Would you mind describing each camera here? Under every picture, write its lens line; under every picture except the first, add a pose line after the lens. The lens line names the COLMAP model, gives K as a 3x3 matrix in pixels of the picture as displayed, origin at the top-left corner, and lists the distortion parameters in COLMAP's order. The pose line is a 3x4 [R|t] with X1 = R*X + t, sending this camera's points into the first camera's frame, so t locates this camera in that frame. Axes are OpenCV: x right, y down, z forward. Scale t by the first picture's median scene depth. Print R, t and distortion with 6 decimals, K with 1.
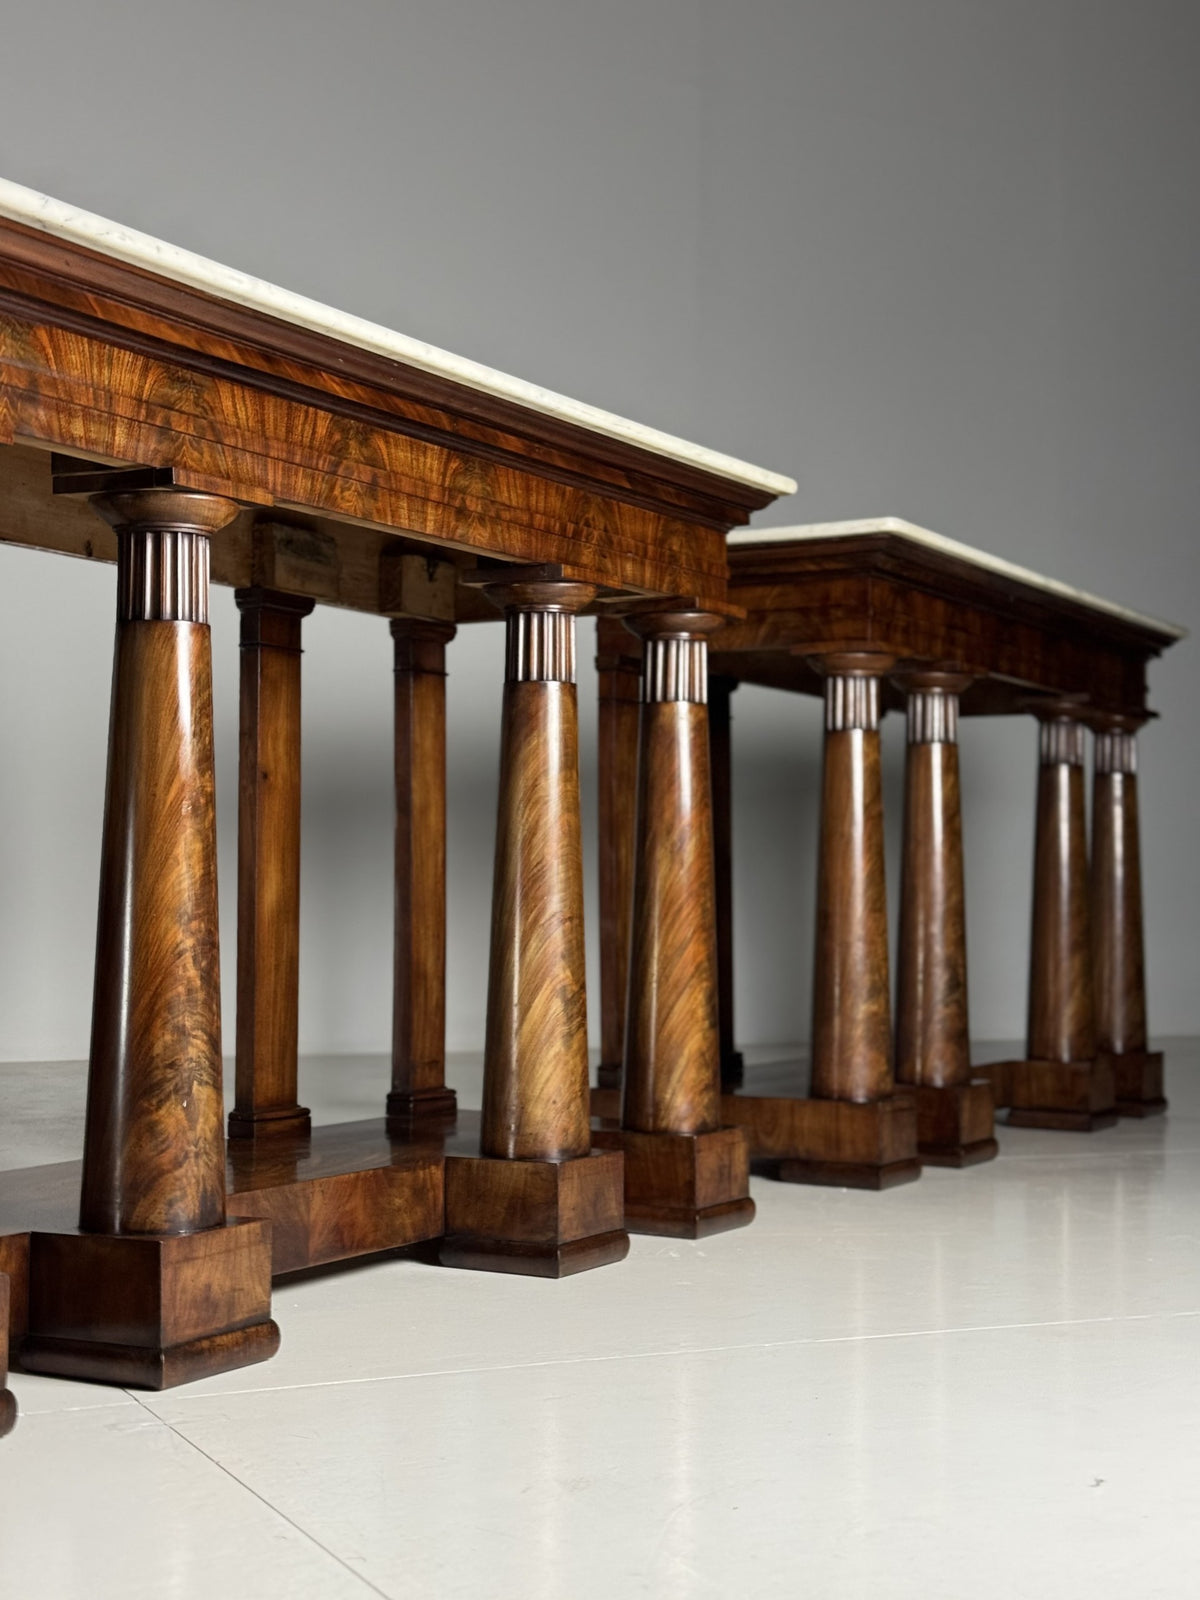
lens RADIAL K [[2340.4, 0, 586.9], [0, 2340.4, 803.6], [0, 0, 1]] dist [0.146461, -0.082812]
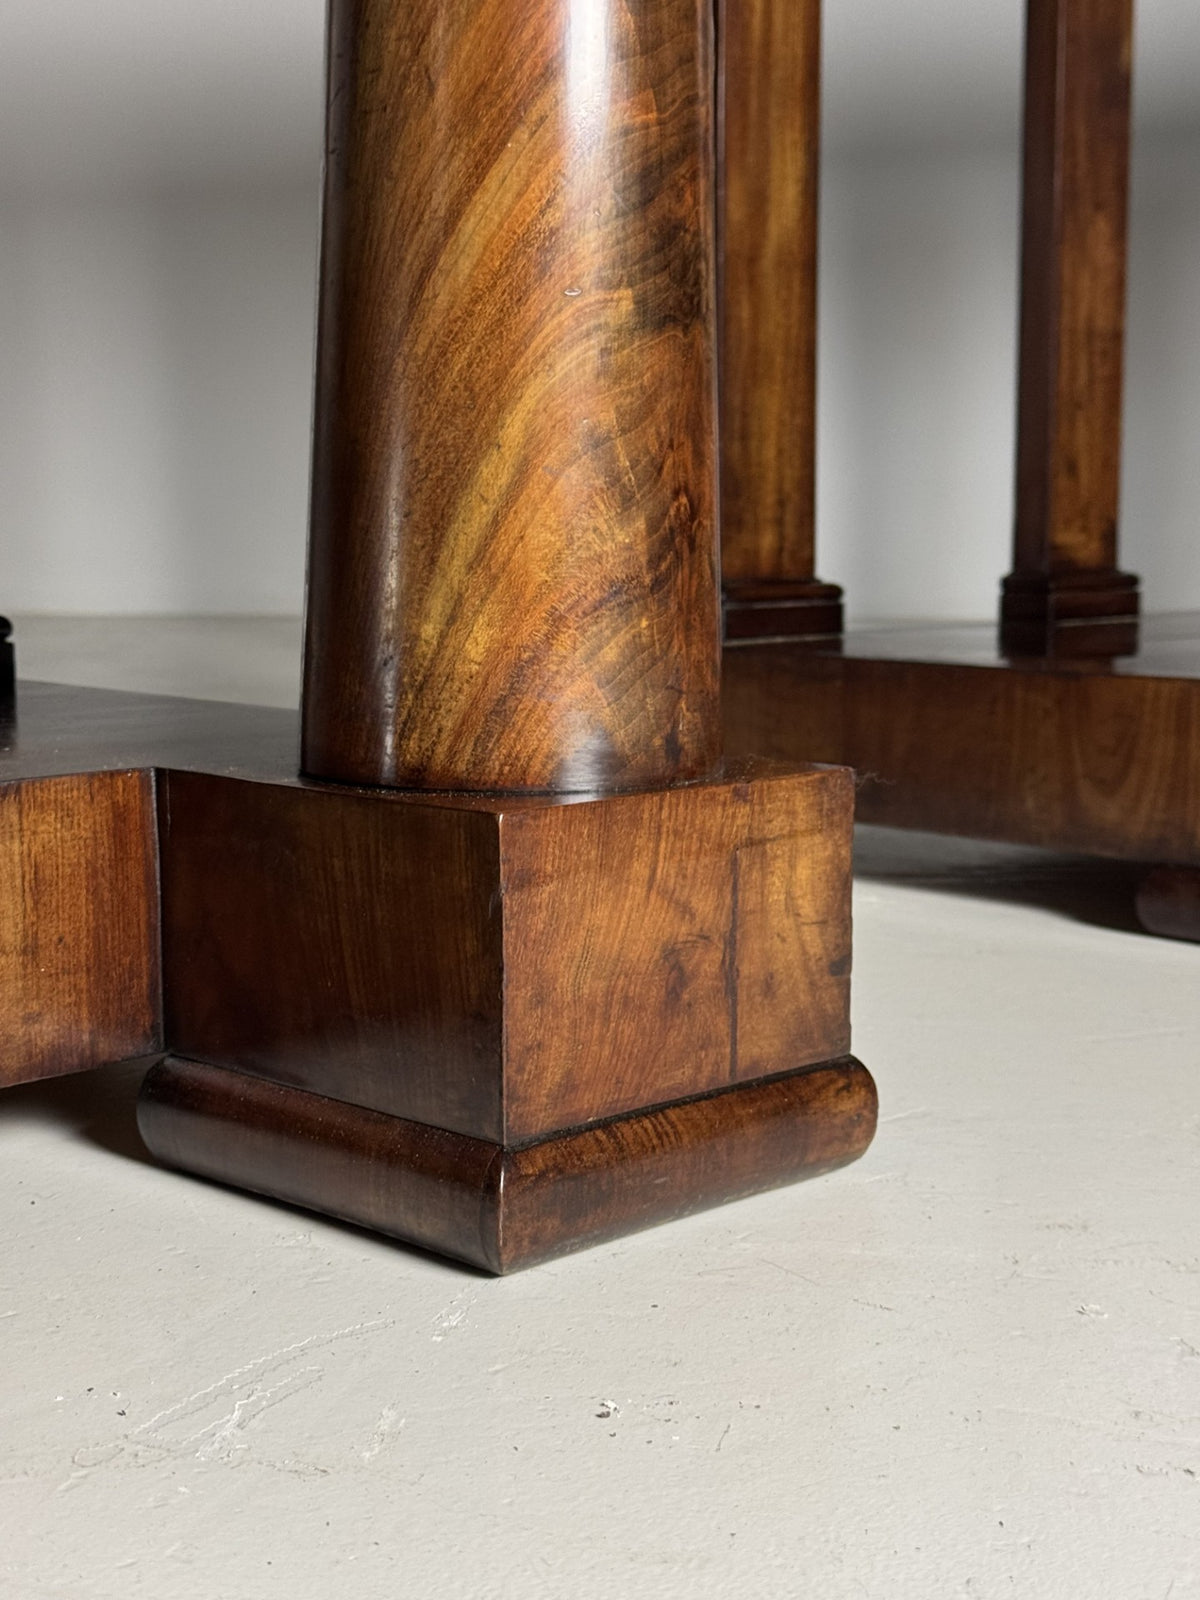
lens RADIAL K [[2338.6, 0, 600.0], [0, 2338.6, 800.0], [0, 0, 1]] dist [0.146142, -0.059711]
pose [[0.968731, 0.034416, -0.245717, 0.119407], [0.005922, 0.986844, 0.161568, 0.118774], [0.248045, -0.157971, 0.955782, 0.892240]]
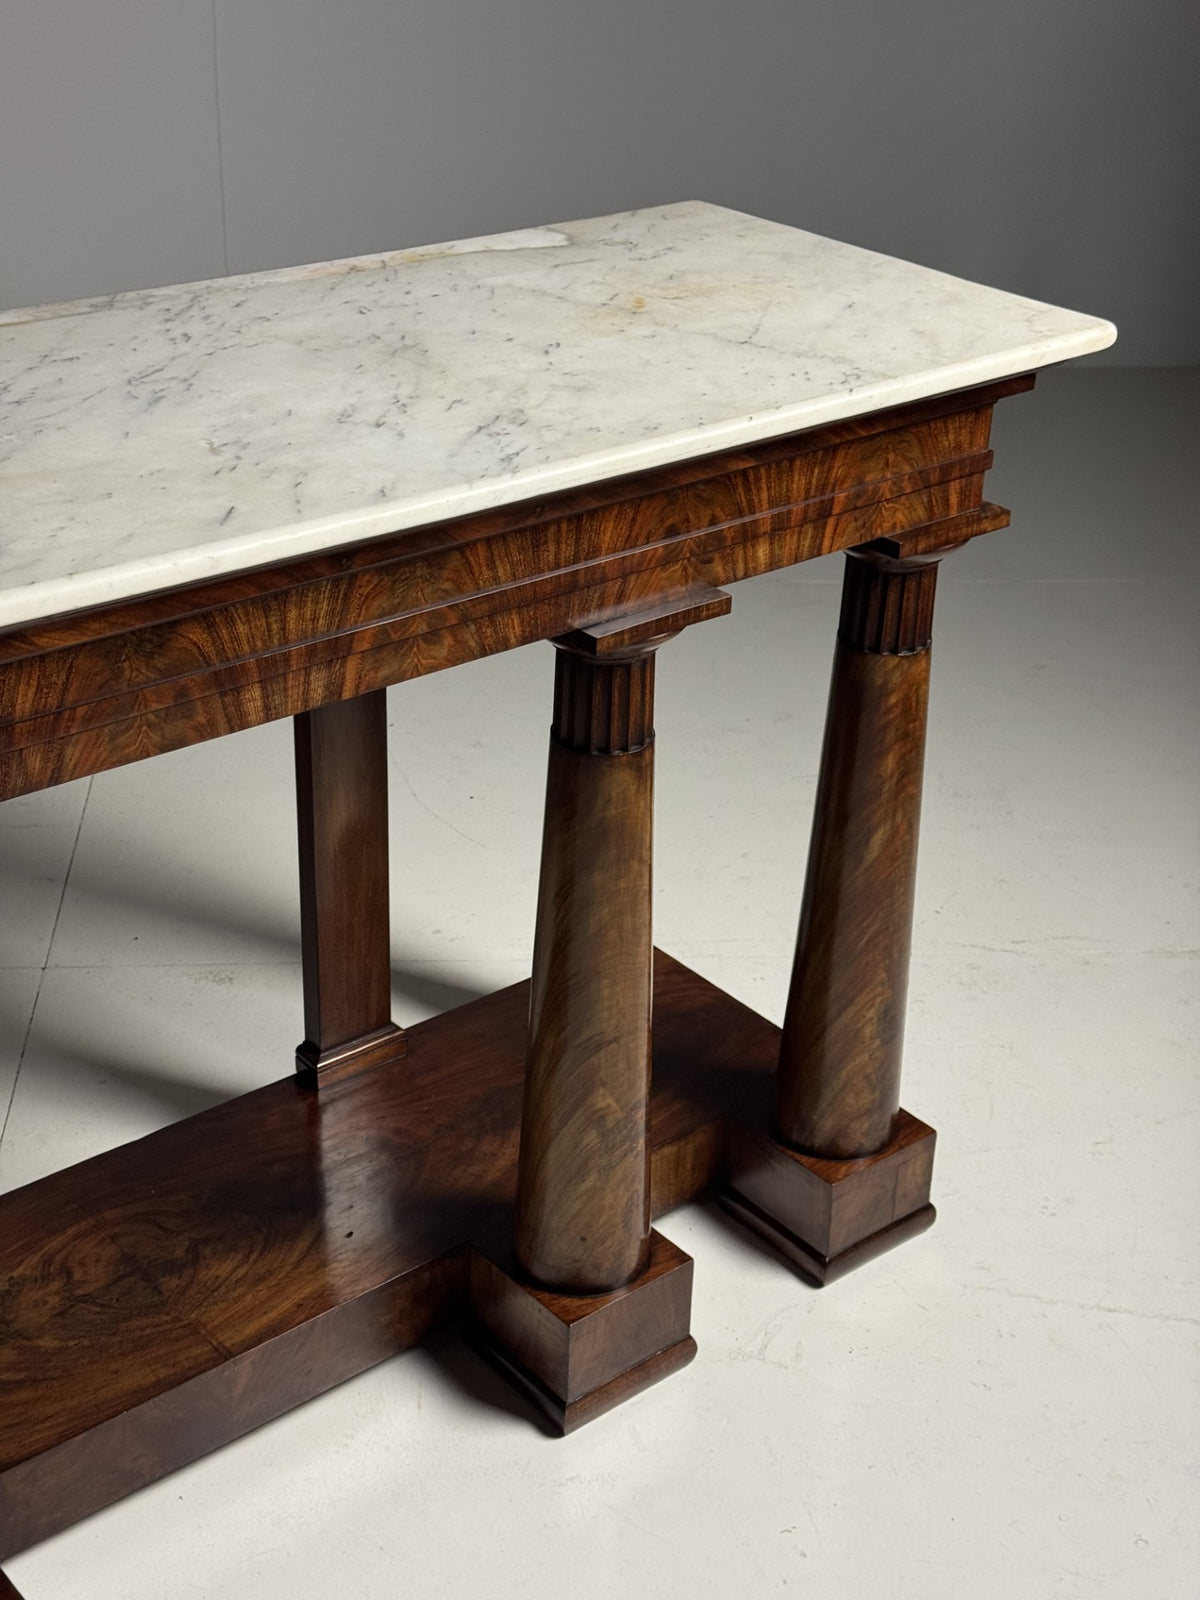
lens RADIAL K [[2235.0, 0, 605.8], [0, 2235.0, 816.8], [0, 0, 1]] dist [0.140880, -0.078073]
pose [[0.936820, 0.189452, -0.294069, 0.194342], [-0.014960, 0.861577, 0.507407, -0.391300], [0.349492, -0.470949, 0.809976, 0.463634]]
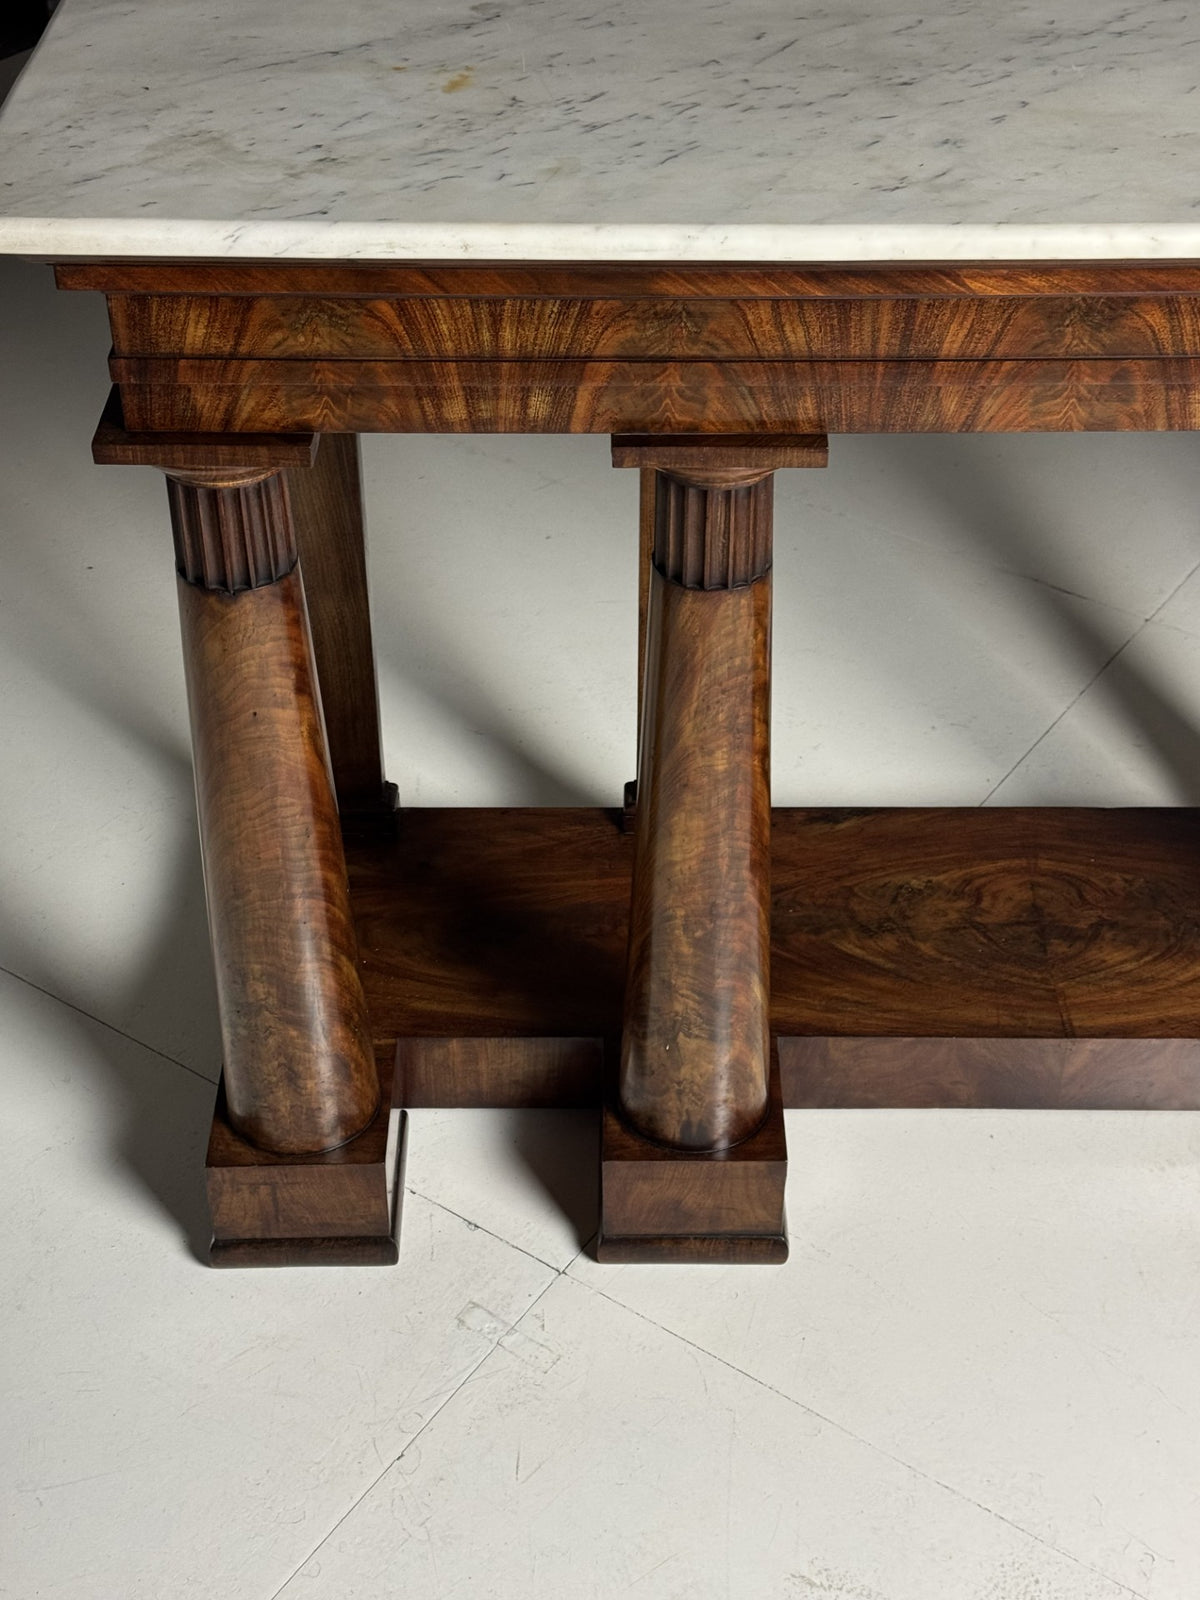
lens RADIAL K [[2235.0, 0, 605.8], [0, 2235.0, 816.8], [0, 0, 1]] dist [0.140880, -0.078073]
pose [[0.496793, 0.539072, -0.680146, 0.289950], [0.035142, 0.770558, 0.636400, -0.398796], [0.867157, -0.340061, 0.363864, 0.558290]]
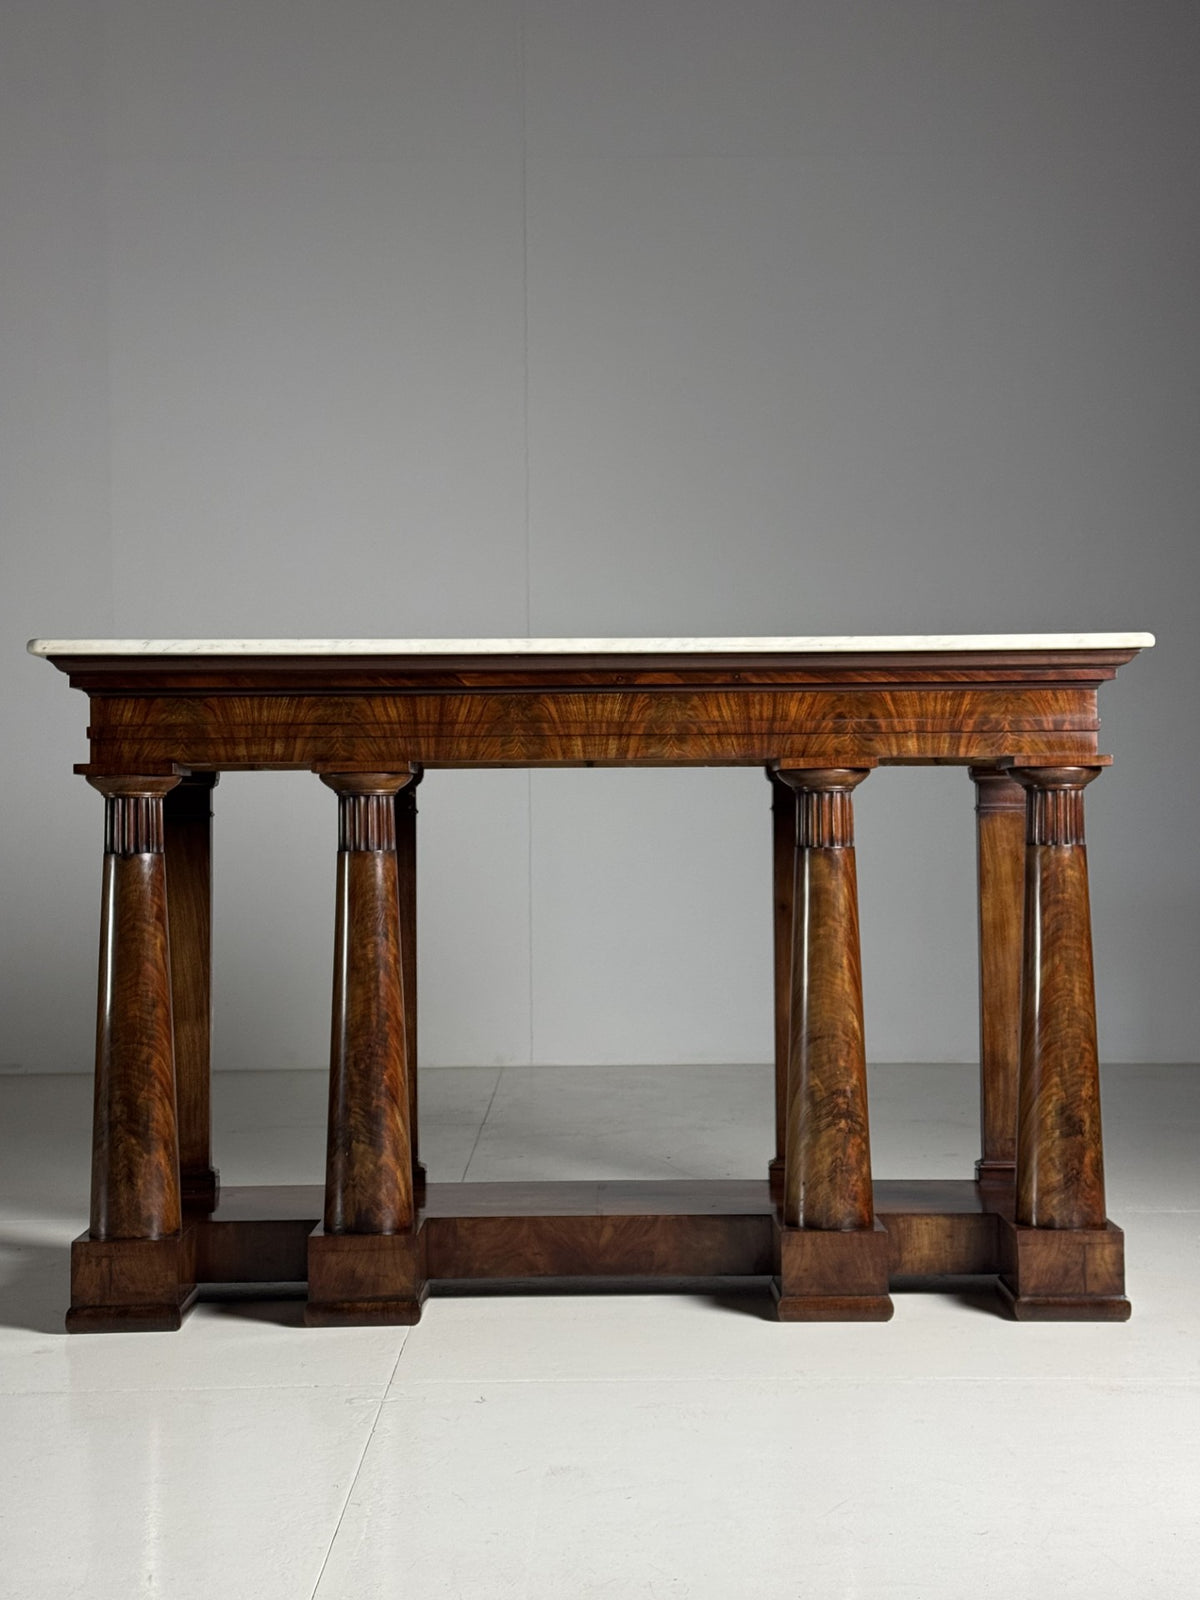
lens RADIAL K [[2286.4, 0, 596.5], [0, 2286.4, 805.6], [0, 0, 1]] dist [0.154866, -0.137991]
pose [[0.494645, -0.020885, -0.868844, 1.031756], [0.044422, 0.999012, 0.001277, -0.084108], [0.867959, -0.039227, 0.495084, 0.306402]]
